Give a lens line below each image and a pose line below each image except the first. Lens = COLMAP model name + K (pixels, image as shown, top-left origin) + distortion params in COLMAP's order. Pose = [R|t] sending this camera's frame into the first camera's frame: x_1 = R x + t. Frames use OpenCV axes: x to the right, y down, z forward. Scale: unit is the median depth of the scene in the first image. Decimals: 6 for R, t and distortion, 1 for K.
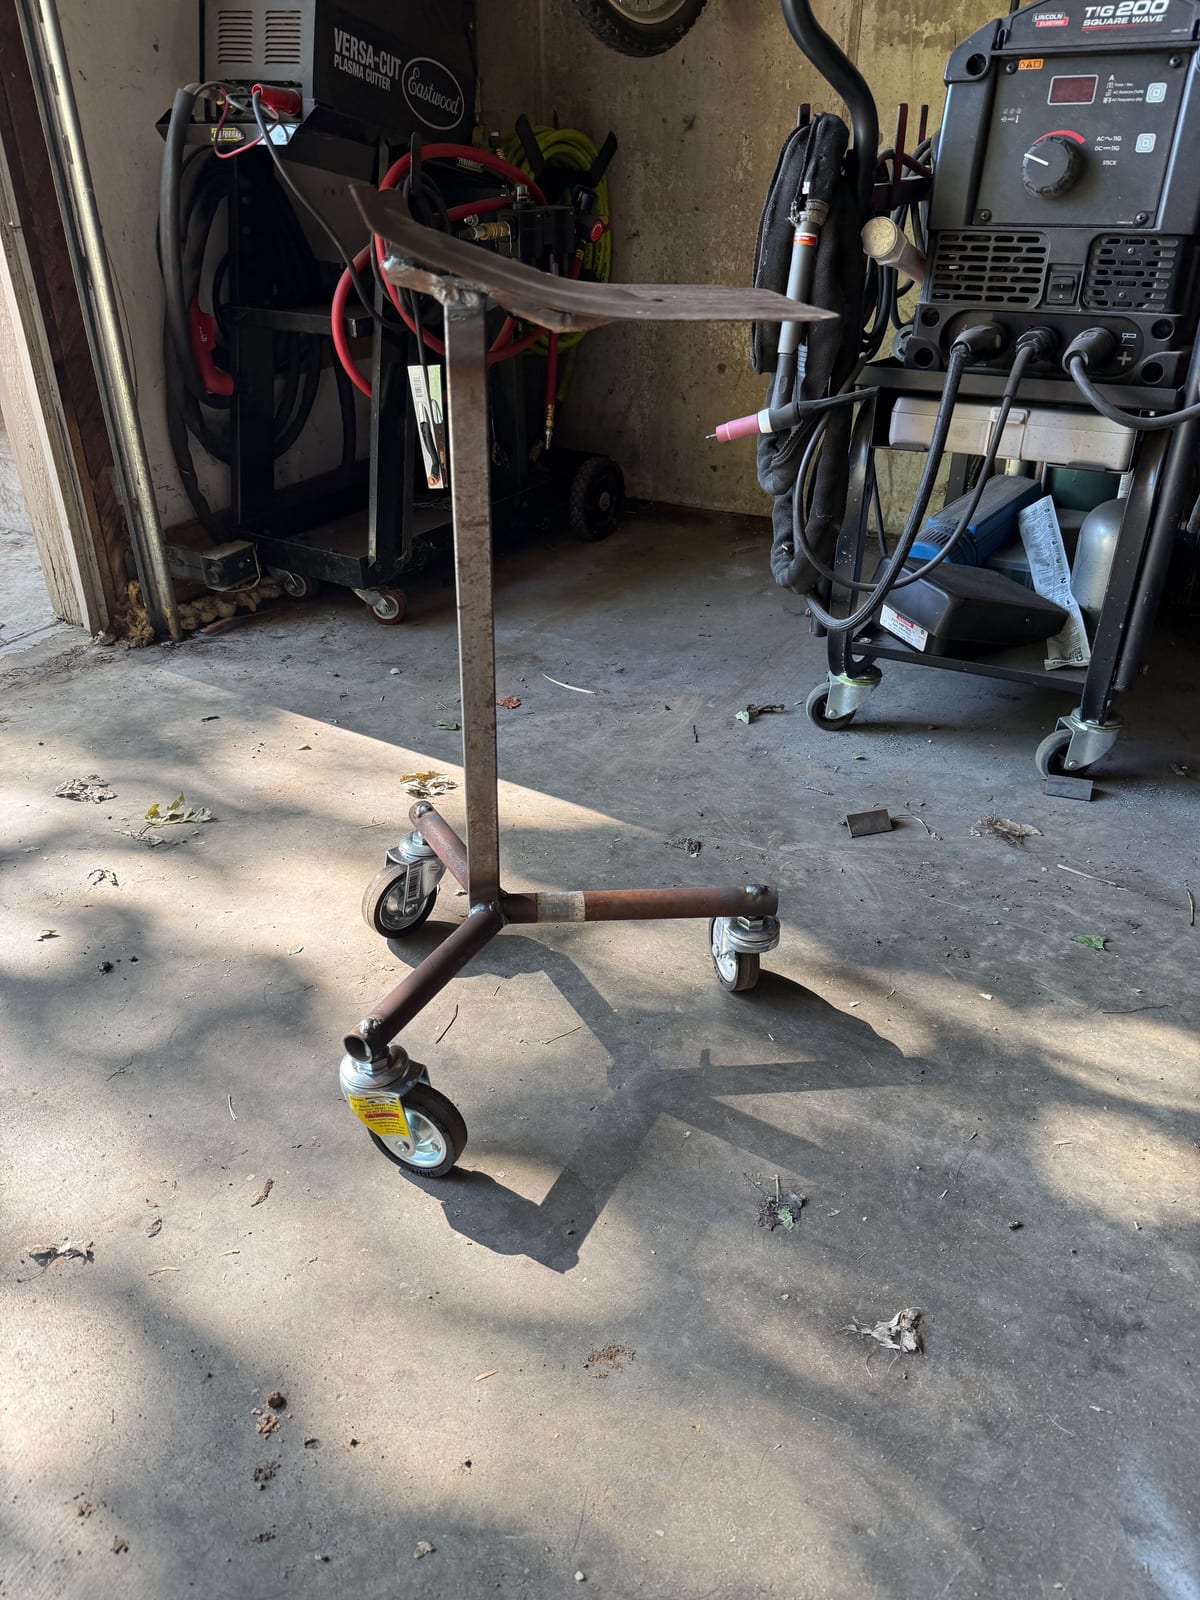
lens RADIAL K [[1143.6, 0, 598.3], [0, 1143.6, 816.5], [0, 0, 1]] dist [0.005035, -0.016073]
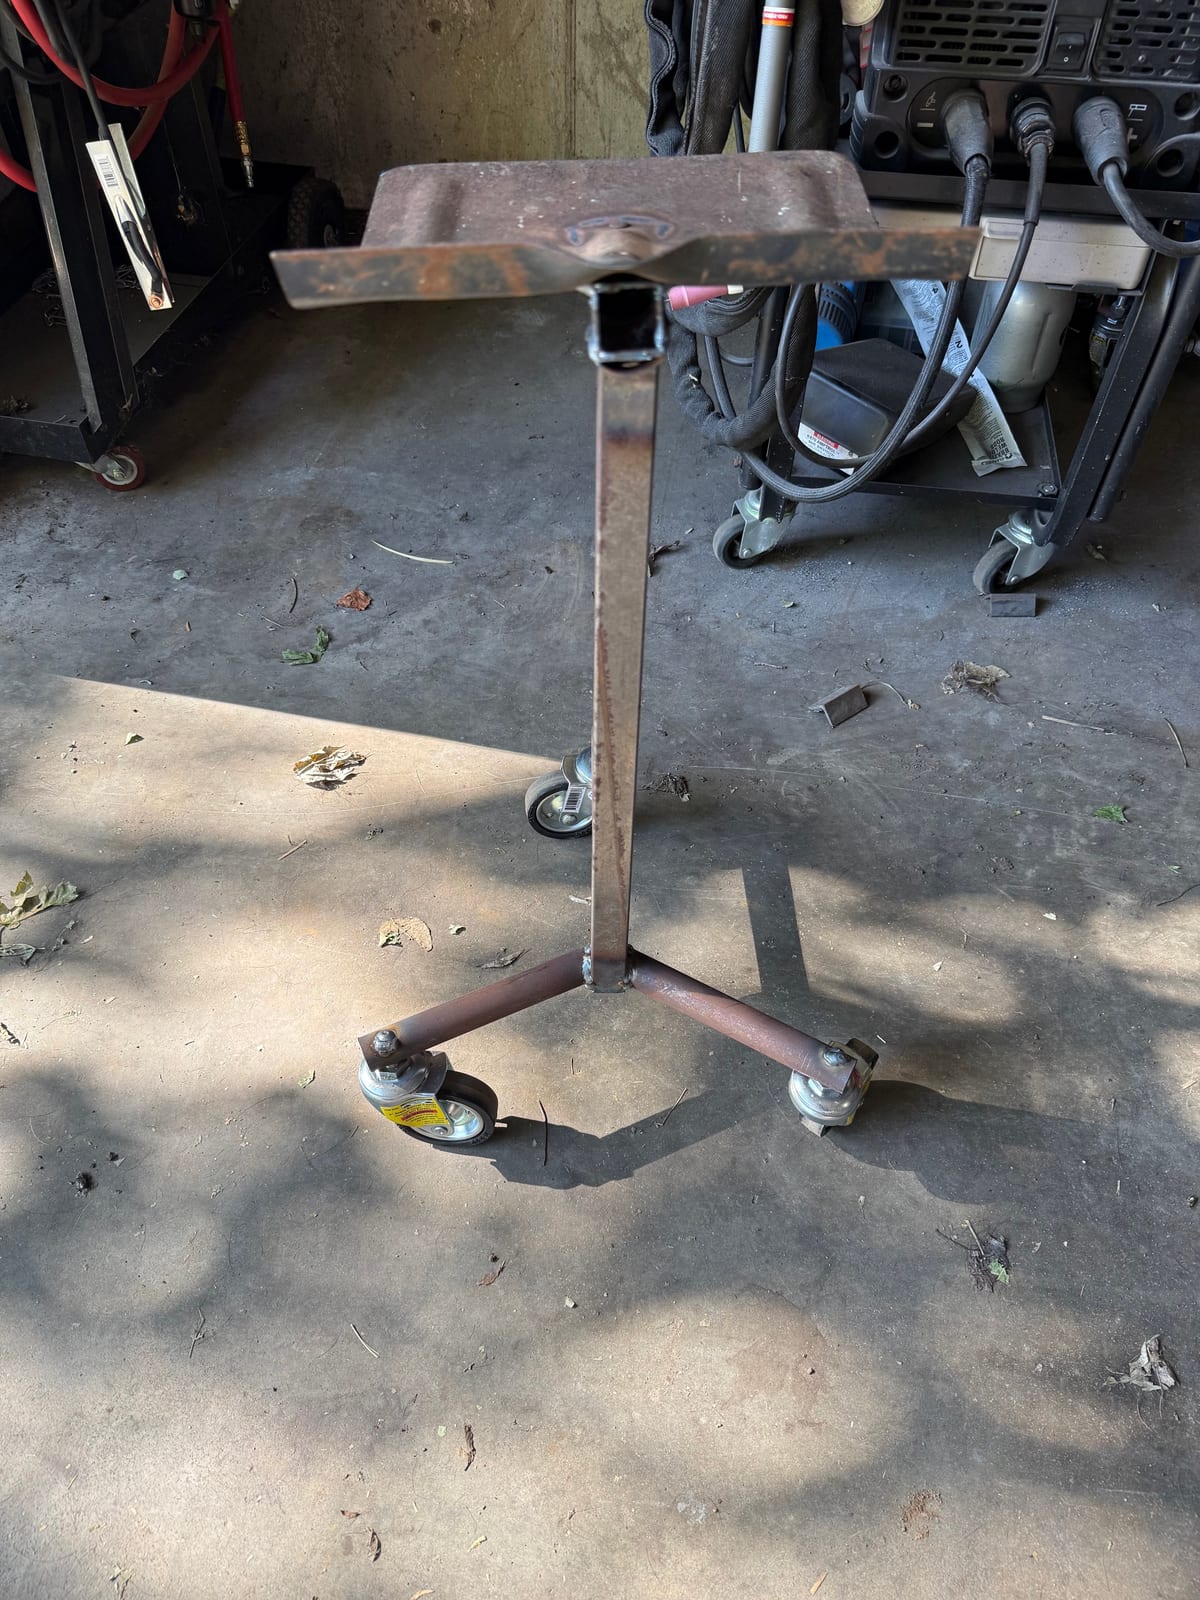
lens RADIAL K [[1143.6, 0, 595.5], [0, 1143.6, 810.5], [0, 0, 1]] dist [0.005035, -0.016073]
pose [[0.934204, -0.262683, 0.241371, -0.209587], [0.167420, 0.920301, 0.353576, -0.299787], [-0.315013, -0.289902, 0.903728, 0.238984]]
